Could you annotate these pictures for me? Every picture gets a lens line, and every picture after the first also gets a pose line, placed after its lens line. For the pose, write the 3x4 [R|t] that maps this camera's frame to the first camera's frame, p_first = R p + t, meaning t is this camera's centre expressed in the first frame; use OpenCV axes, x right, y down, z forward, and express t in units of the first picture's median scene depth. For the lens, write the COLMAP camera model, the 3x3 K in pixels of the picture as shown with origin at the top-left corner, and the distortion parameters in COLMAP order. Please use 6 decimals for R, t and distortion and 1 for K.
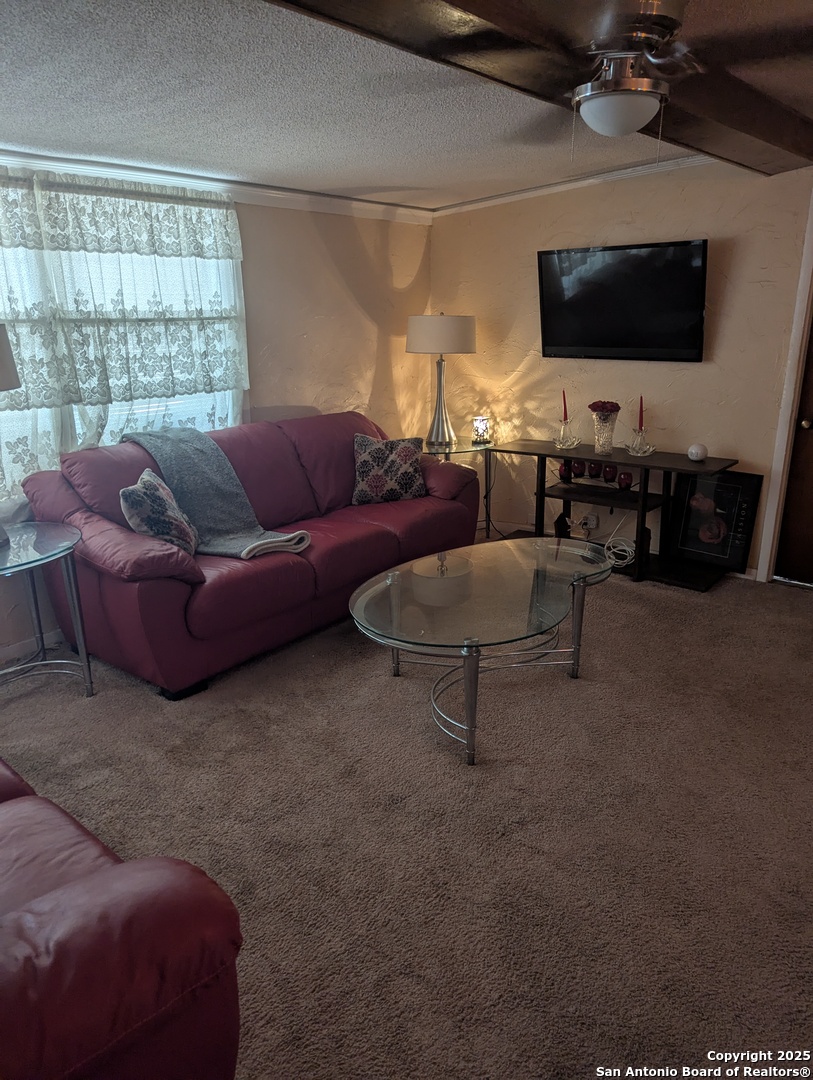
lens RADIAL K [[763.6, 0, 390.5], [0, 763.6, 537.4], [0, 0, 1]] dist [0.080768, -0.091447]
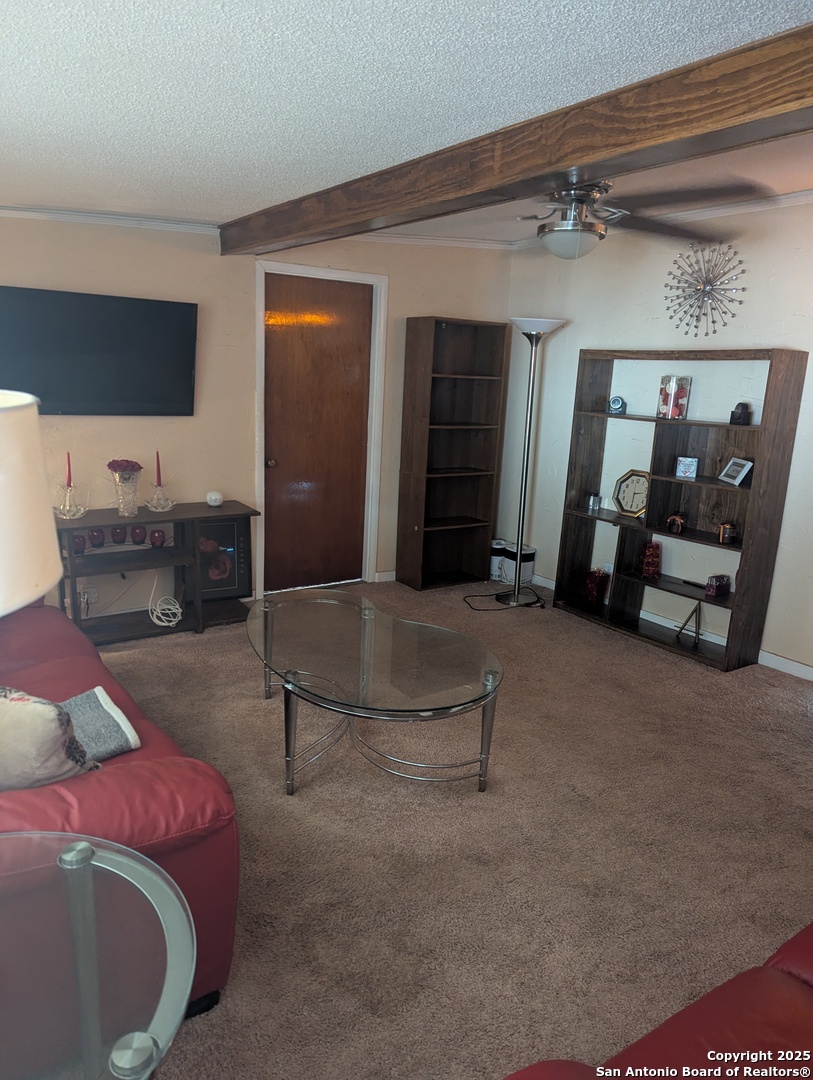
lens RADIAL K [[763.6, 0, 390.5], [0, 763.6, 537.4], [0, 0, 1]] dist [0.080768, -0.091447]
pose [[0.263061, -0.187041, 0.946475, -0.542883], [0.234728, 0.963957, 0.125256, -0.130577], [-0.935789, 0.189214, 0.297484, 0.451315]]
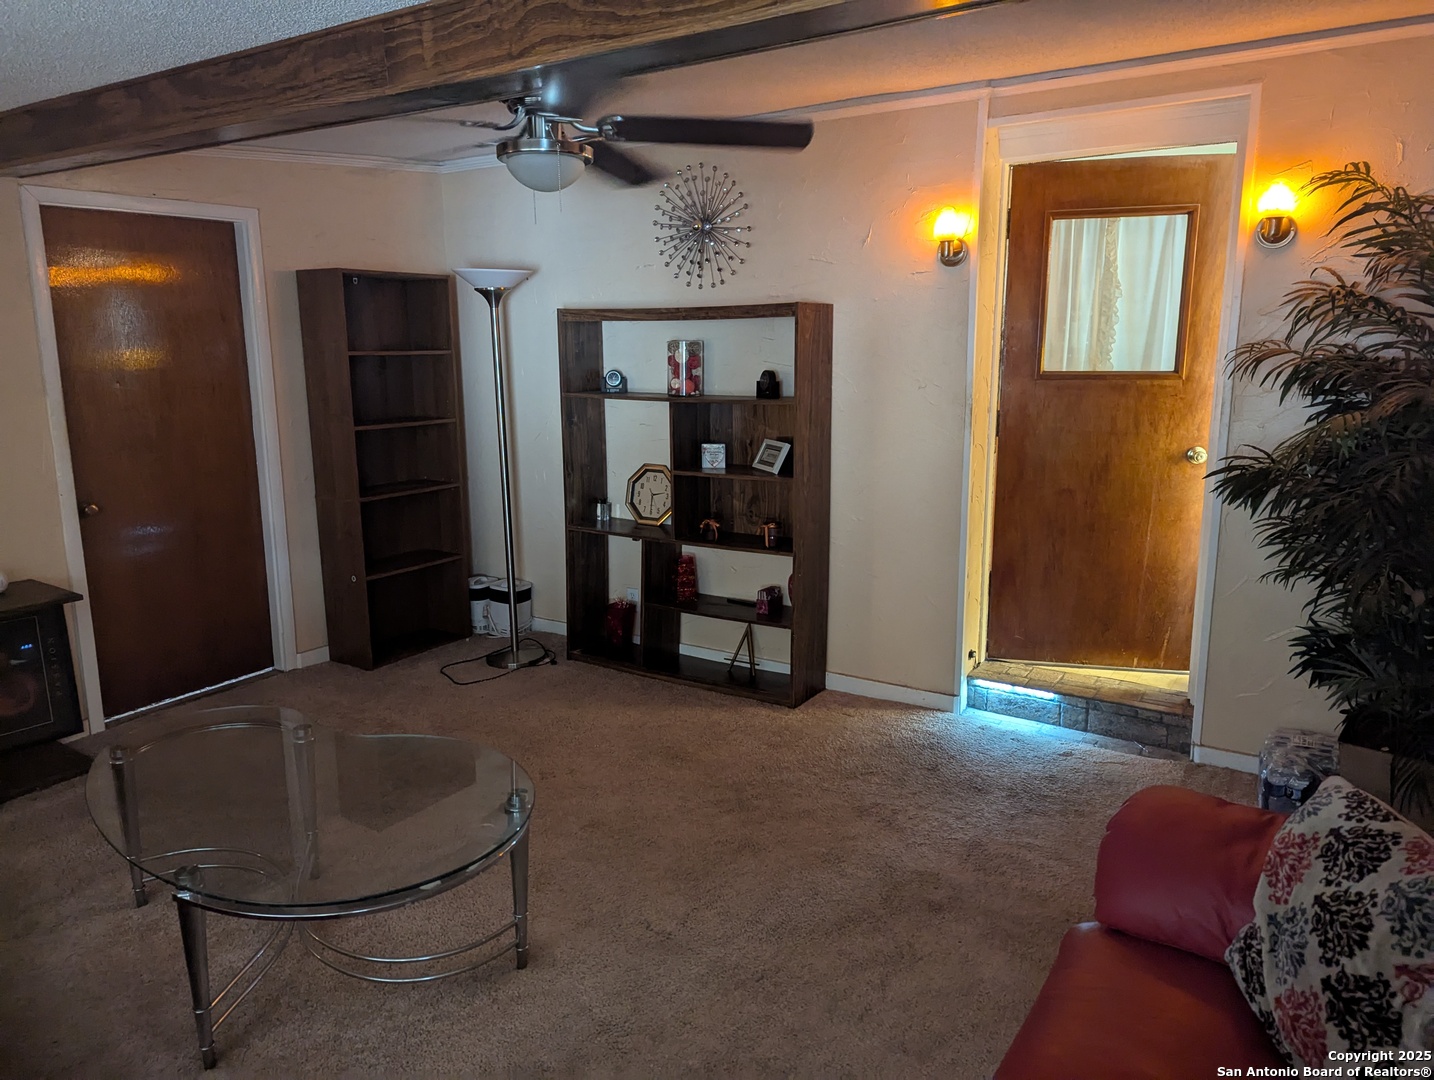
lens RADIAL K [[1013.9, 0, 708.7], [0, 1013.9, 527.4], [0, 0, 1]] dist [0.080768, -0.091447]
pose [[-0.136982, -0.176940, 0.974643, -0.490398], [0.295541, 0.931805, 0.210700, -0.152427], [-0.945458, 0.316909, -0.075347, 0.476852]]
